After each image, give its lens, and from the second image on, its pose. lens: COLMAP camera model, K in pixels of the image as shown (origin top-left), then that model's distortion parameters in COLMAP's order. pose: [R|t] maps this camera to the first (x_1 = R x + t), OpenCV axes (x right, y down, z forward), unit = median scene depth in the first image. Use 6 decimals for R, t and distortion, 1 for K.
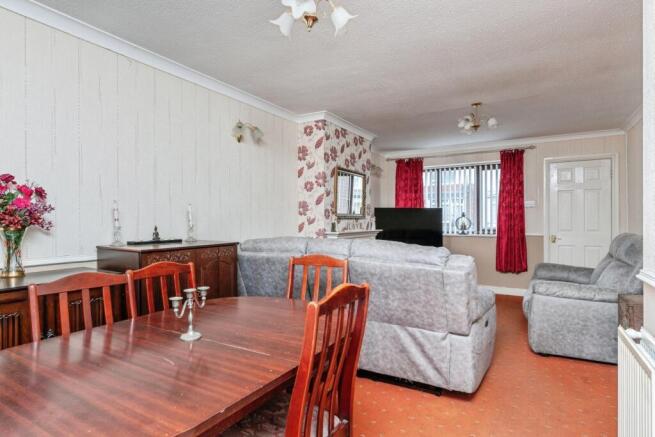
lens RADIAL K [[339.3, 0, 327.1], [0, 339.3, 216.6], [0, 0, 1]] dist [0.003027, -0.000394]
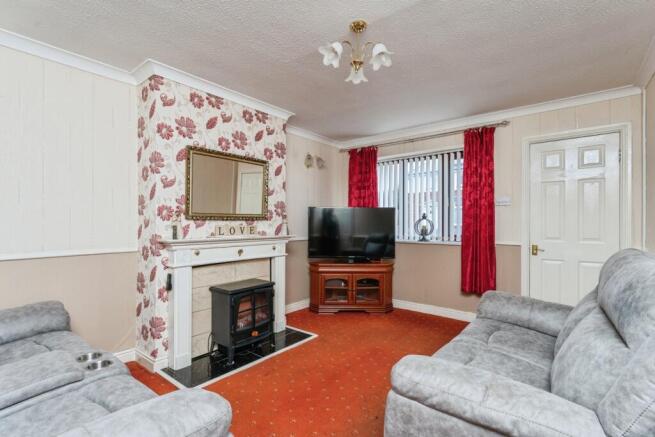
lens RADIAL K [[308.5, 0, 327.6], [0, 308.5, 220.2], [0, 0, 1]] dist [-0.000977, 0.000232]
pose [[0.994968, 0.004578, -0.100092, 0.286098], [-0.004150, 0.999981, 0.004482, 0.002253], [0.100111, -0.004044, 0.994968, 0.298368]]
